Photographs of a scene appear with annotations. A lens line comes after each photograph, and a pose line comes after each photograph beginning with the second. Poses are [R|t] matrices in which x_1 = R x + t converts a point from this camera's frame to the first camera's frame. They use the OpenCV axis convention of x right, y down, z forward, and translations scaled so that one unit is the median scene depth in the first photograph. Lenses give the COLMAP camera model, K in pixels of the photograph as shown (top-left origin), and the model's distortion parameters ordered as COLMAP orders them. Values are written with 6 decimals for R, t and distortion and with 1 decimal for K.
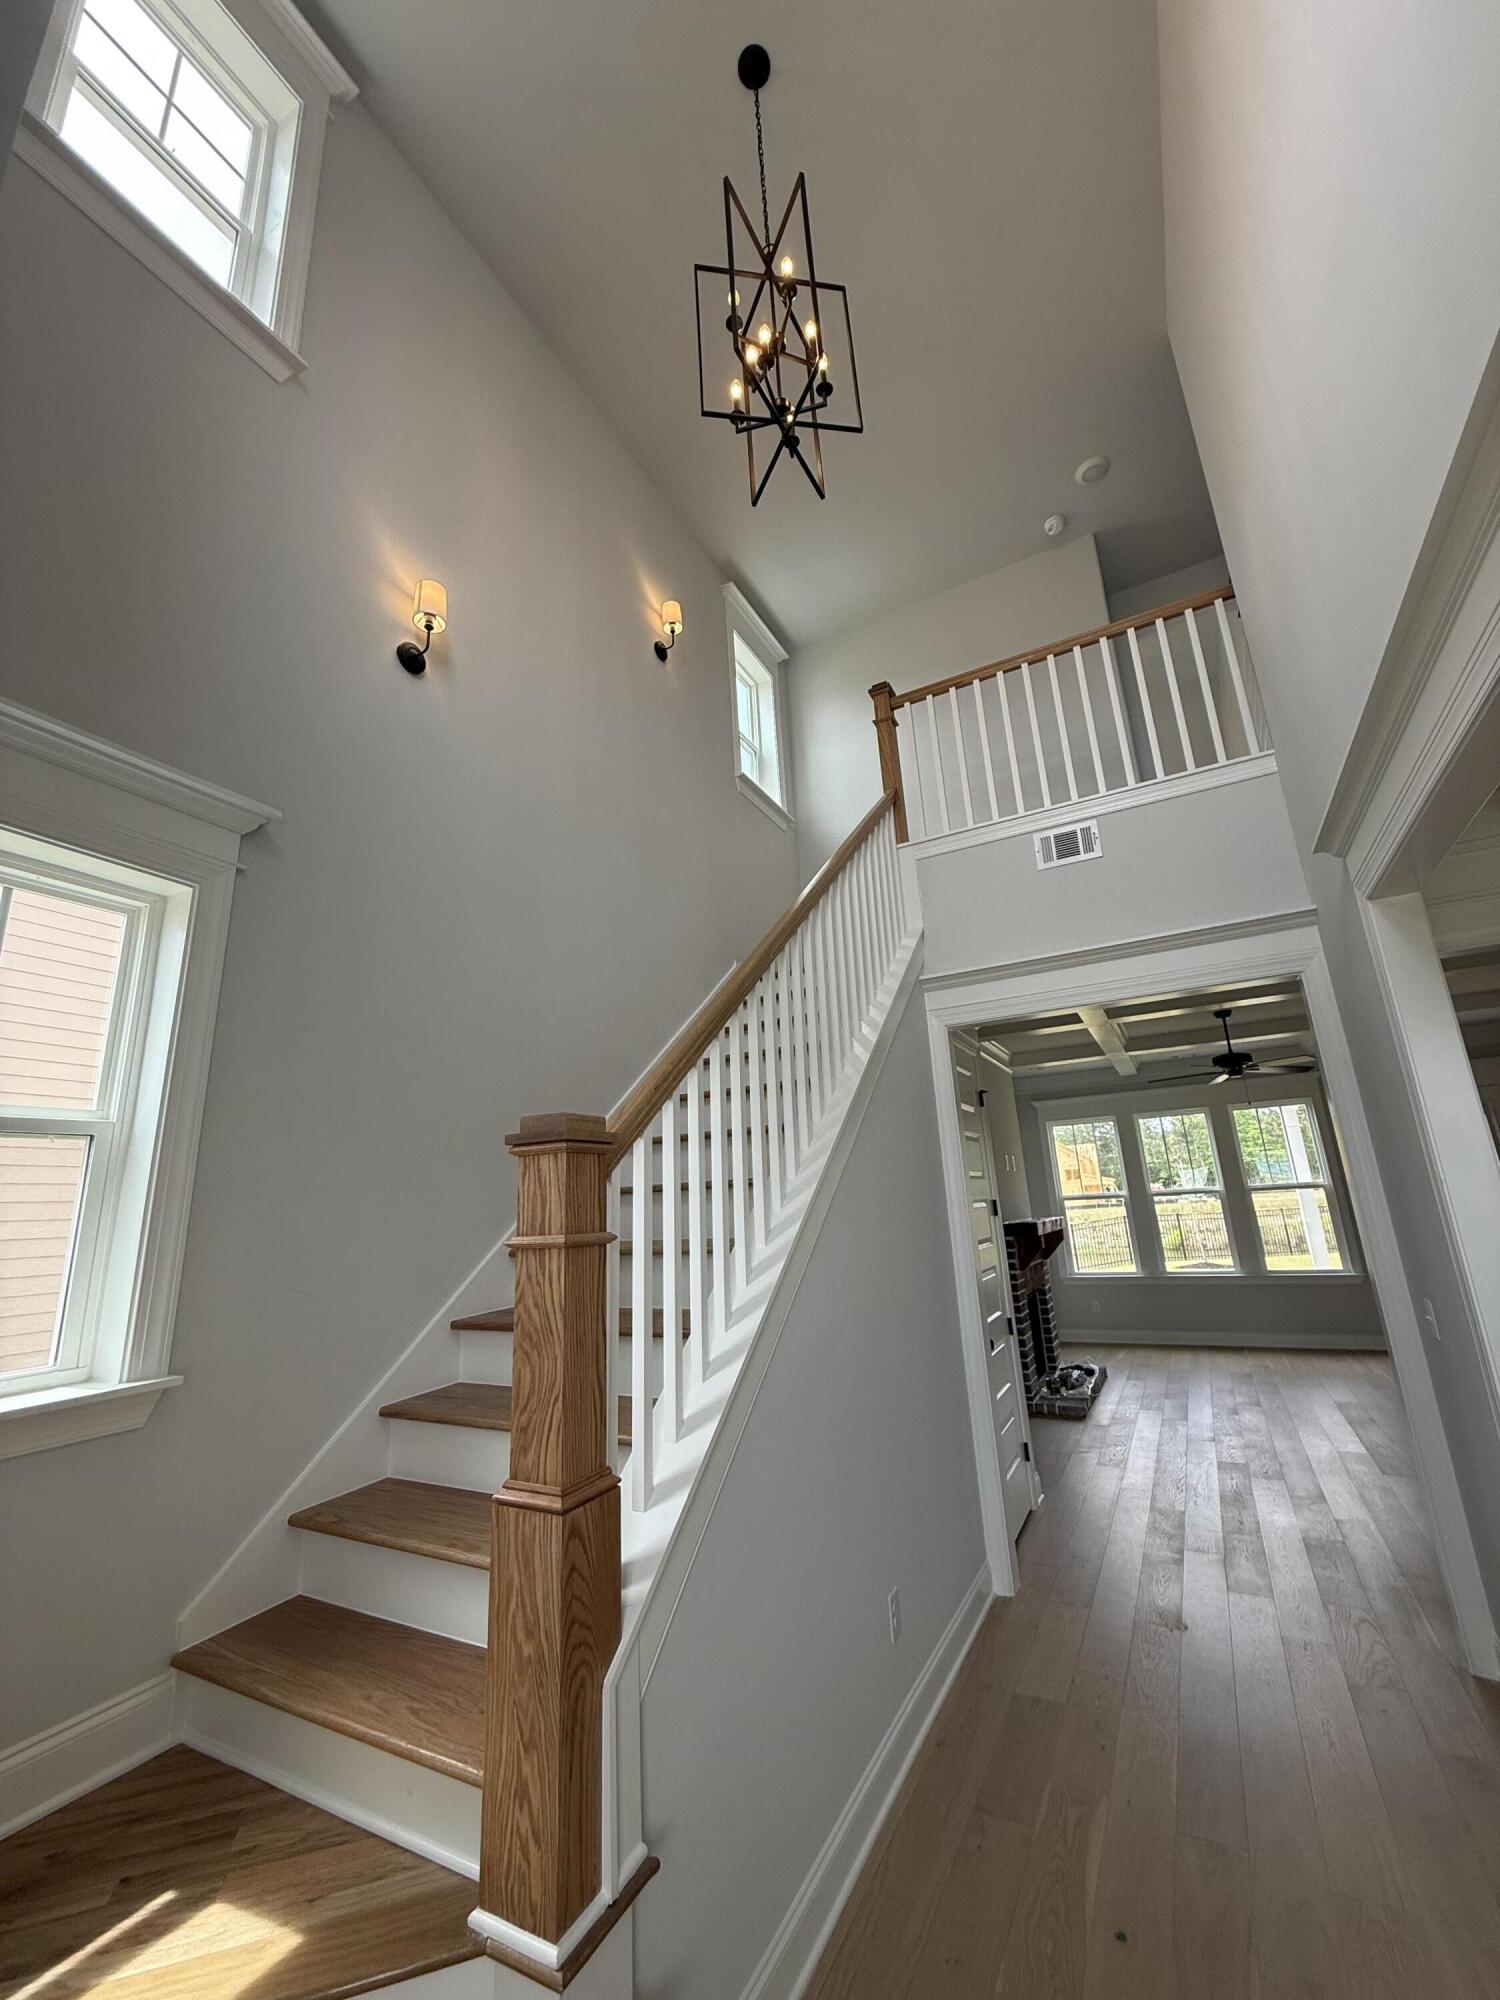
lens RADIAL K [[790.5, 0, 743.4], [0, 790.5, 997.5], [0, 0, 1]] dist [-0.002546, 0.001051]
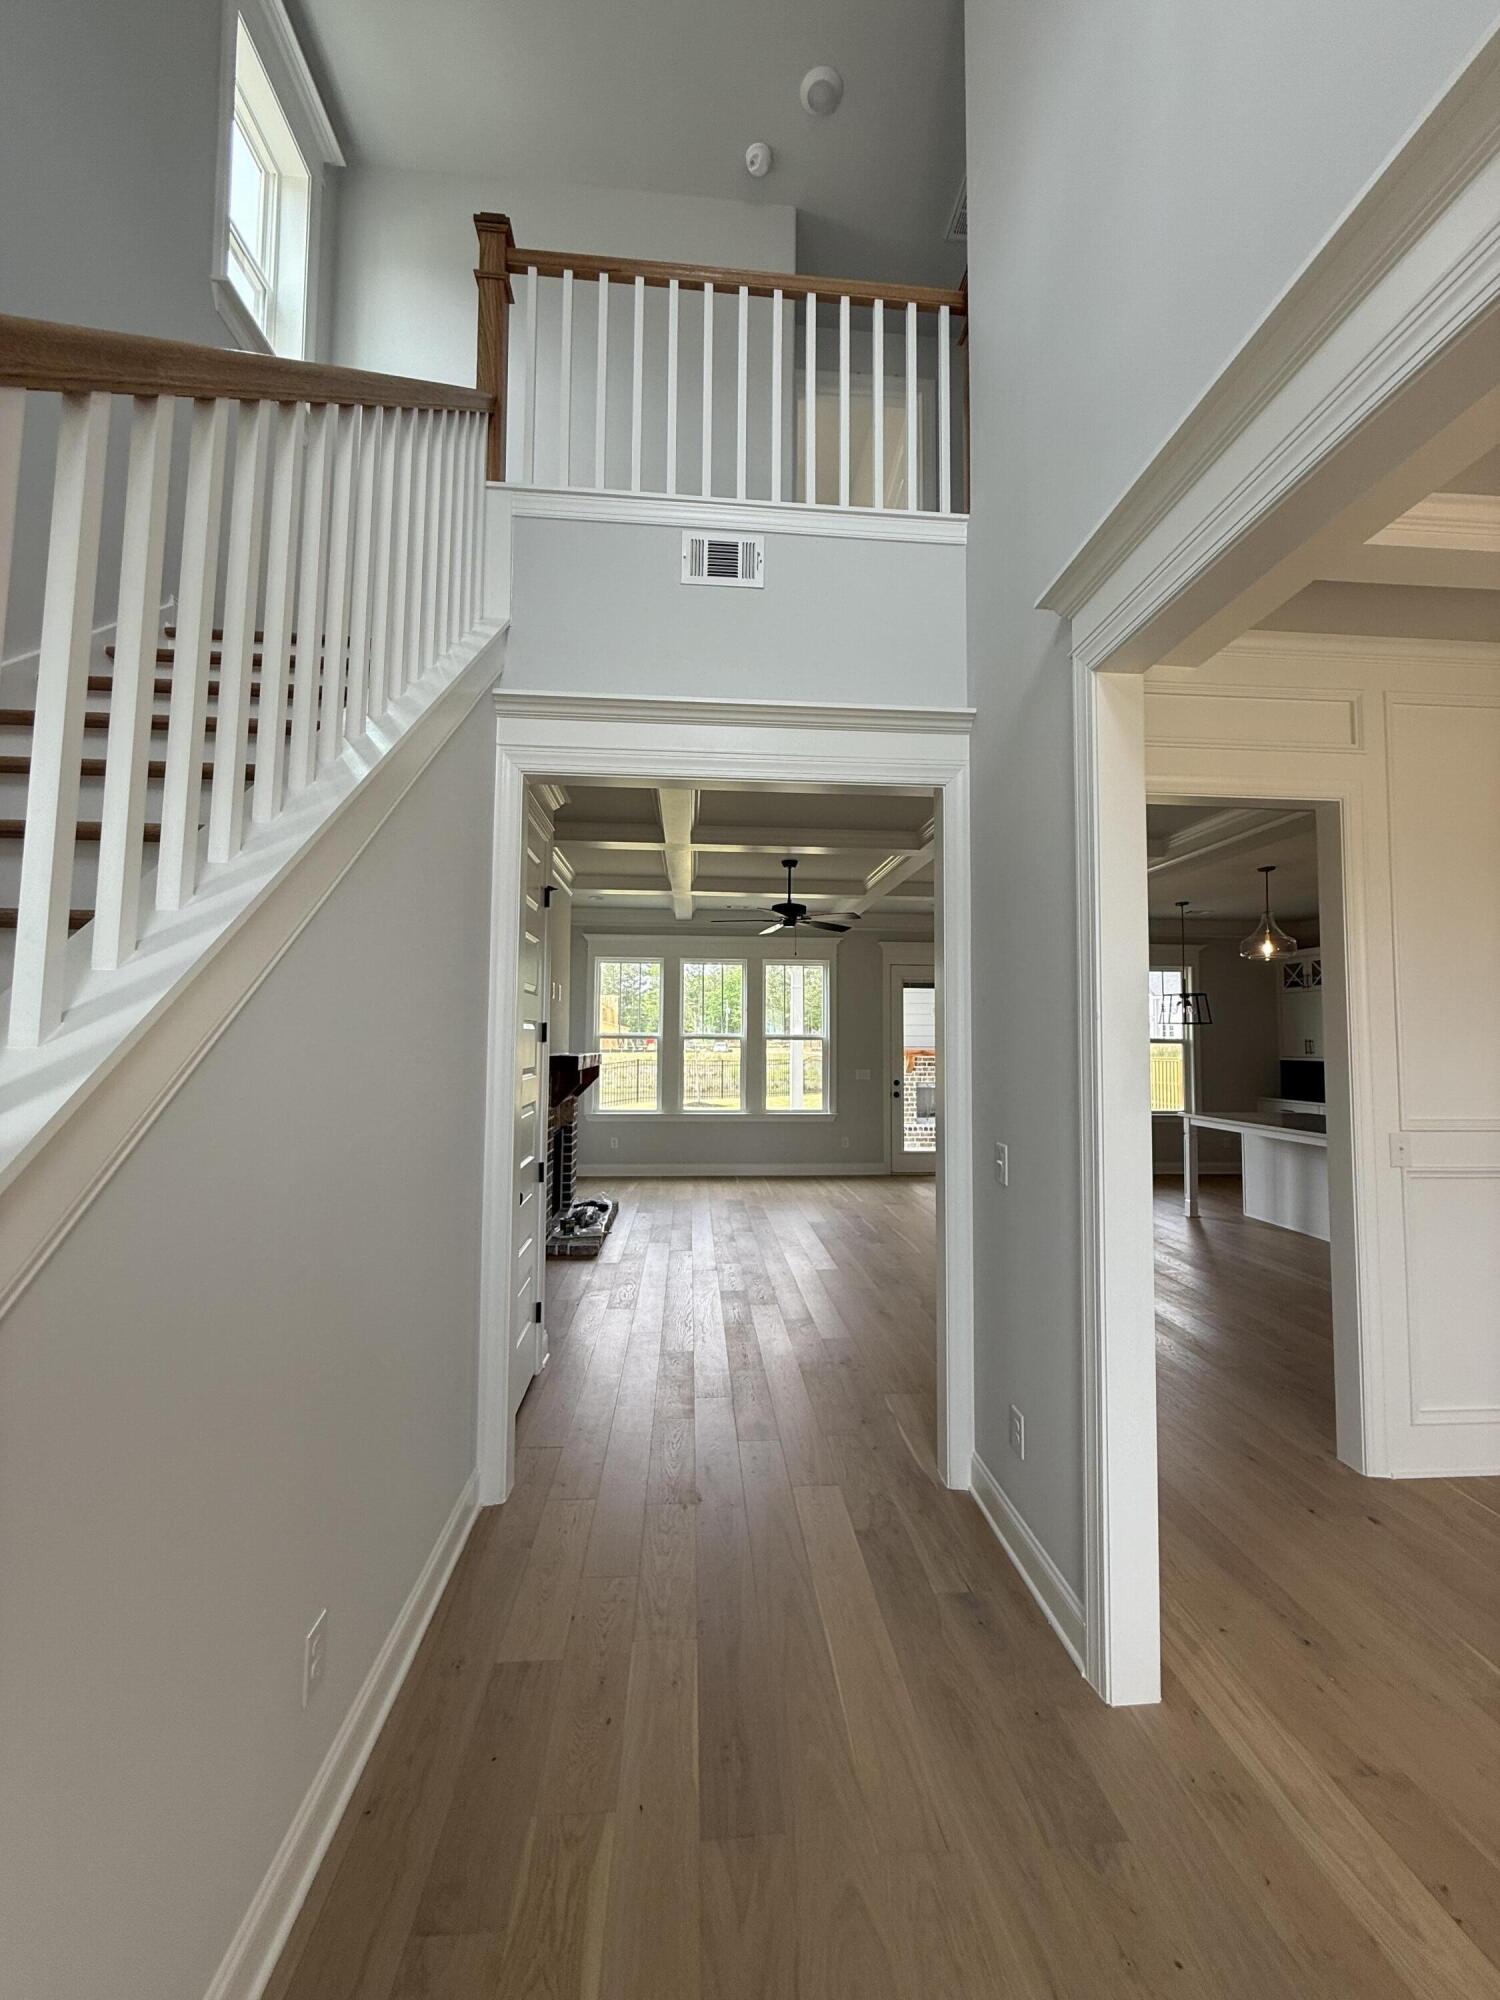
lens RADIAL K [[790.5, 0, 750.9], [0, 790.5, 1002.5], [0, 0, 1]] dist [-0.002546, 0.001051]
pose [[0.831900, 0.083771, 0.548566, 0.051833], [-0.192538, 0.970704, 0.143748, 0.081109], [-0.520453, -0.225203, 0.823658, 0.240289]]
